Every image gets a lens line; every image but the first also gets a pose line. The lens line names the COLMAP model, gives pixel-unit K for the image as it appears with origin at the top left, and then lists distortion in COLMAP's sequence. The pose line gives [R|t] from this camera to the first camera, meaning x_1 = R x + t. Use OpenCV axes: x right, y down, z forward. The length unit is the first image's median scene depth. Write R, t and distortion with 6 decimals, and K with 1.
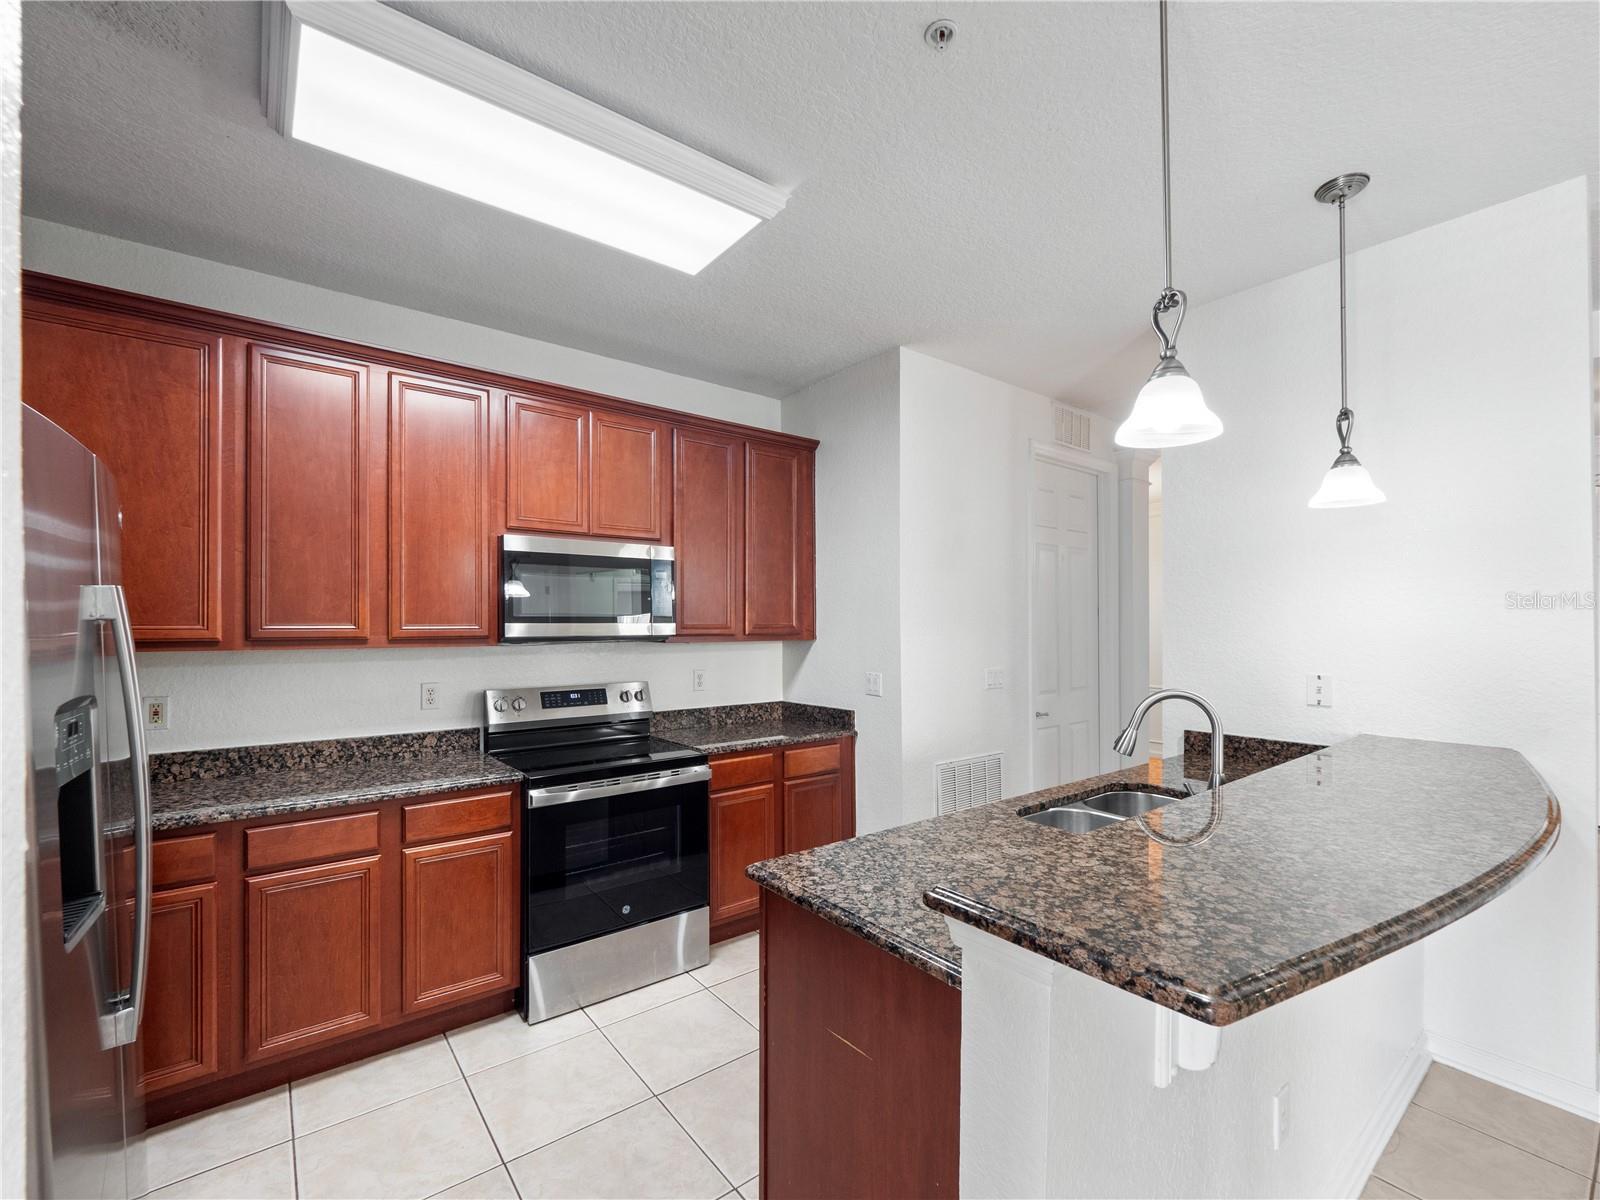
lens RADIAL K [[693.1, 0, 798.3], [0, 693.1, 620.4], [0, 0, 1]] dist [-0.001634, -0.001510]
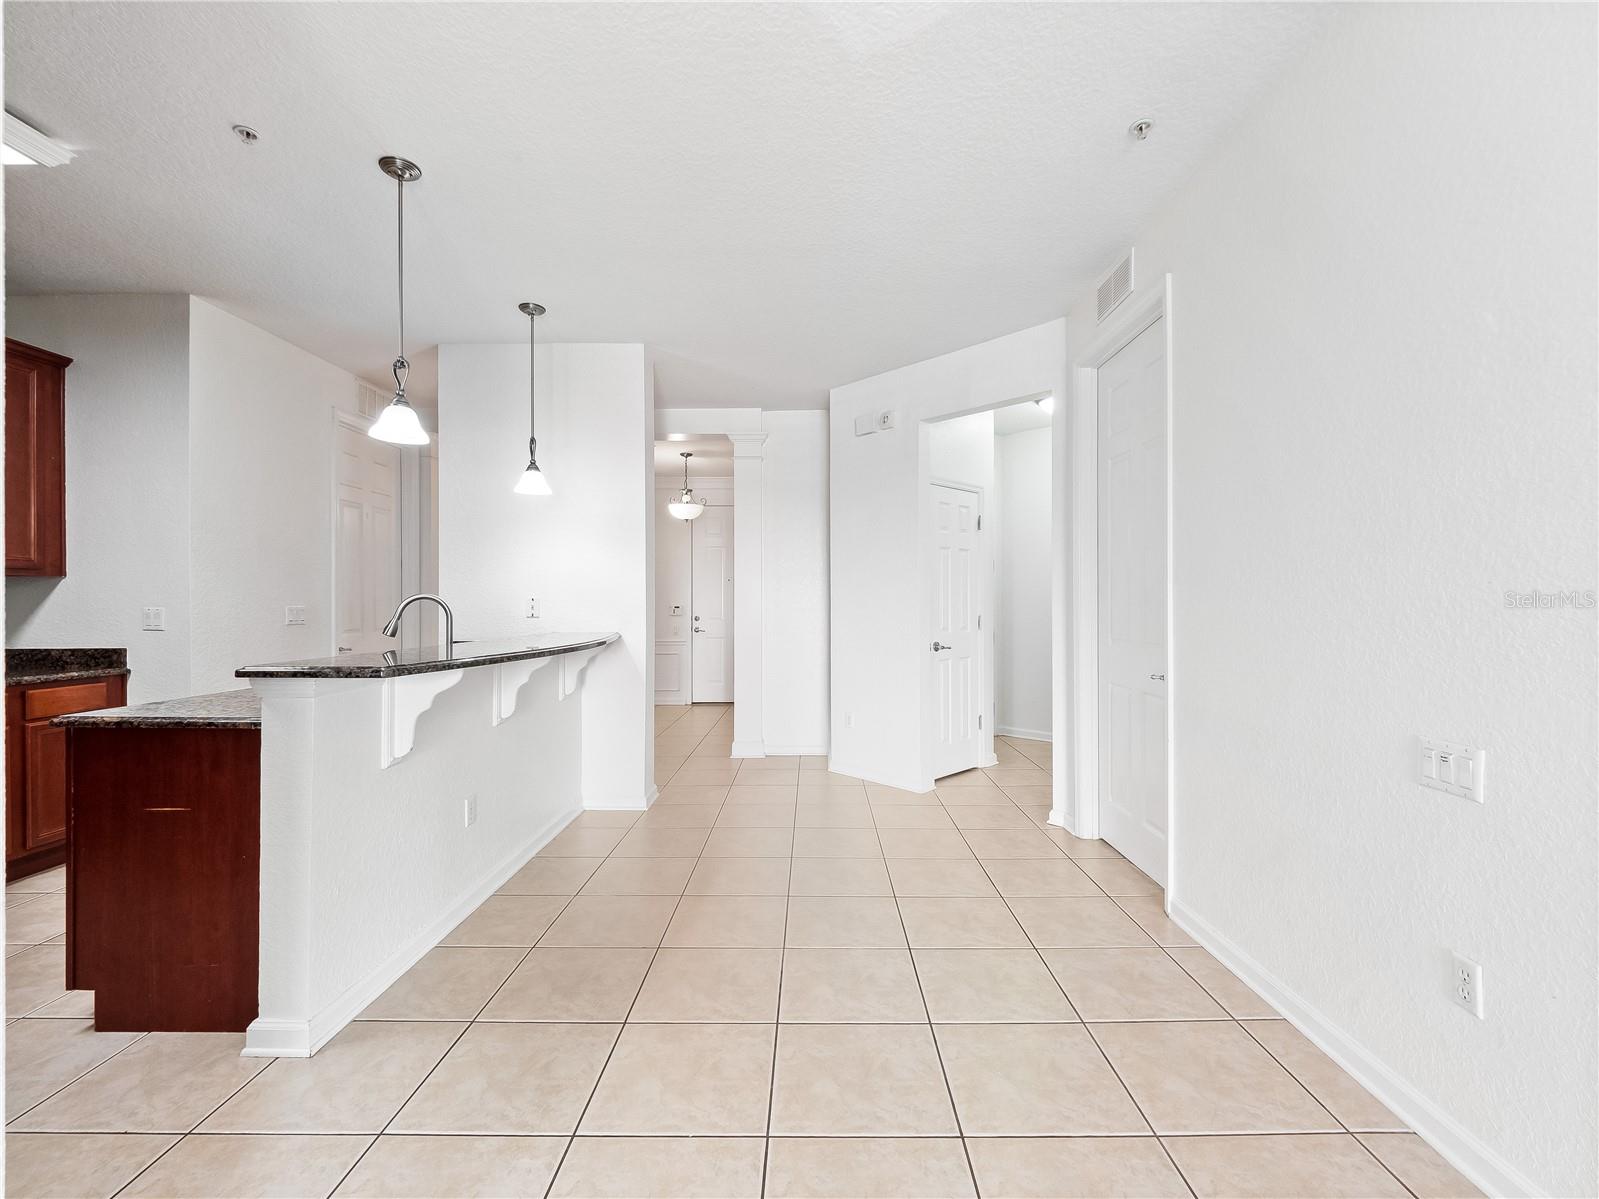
lens RADIAL K [[692.7, 0, 794.6], [0, 692.7, 607.2], [0, 0, 1]] dist [-0.001634, -0.001510]
pose [[0.629778, -0.001311, 0.776774, -0.108918], [-0.009670, 0.999908, 0.009527, 0.072167], [-0.776715, -0.013511, 0.629708, -0.457073]]
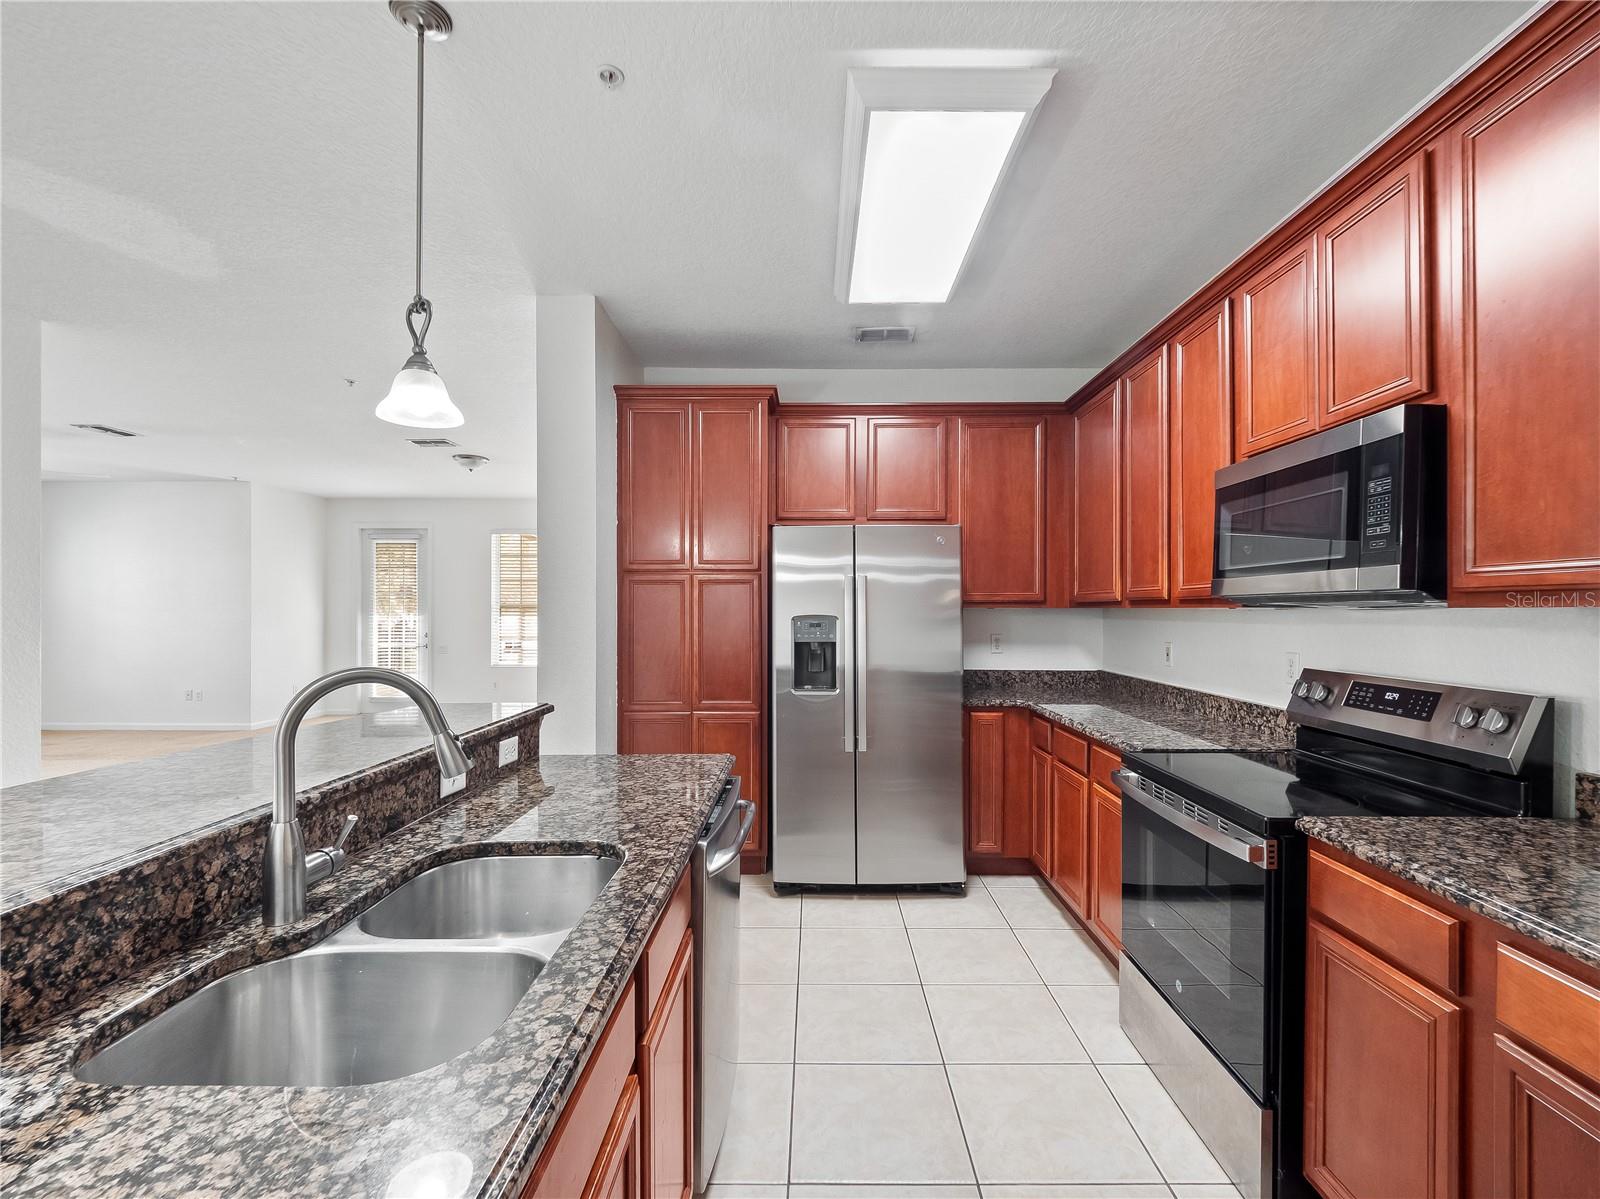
lens RADIAL K [[693.1, 0, 802.5], [0, 693.1, 611.7], [0, 0, 1]] dist [-0.001634, -0.001510]
pose [[-0.630937, 0.003976, -0.775824, 0.503613], [0.005596, 0.999984, 0.000575, 0.037001], [0.775814, -0.003979, -0.630949, 1.090707]]
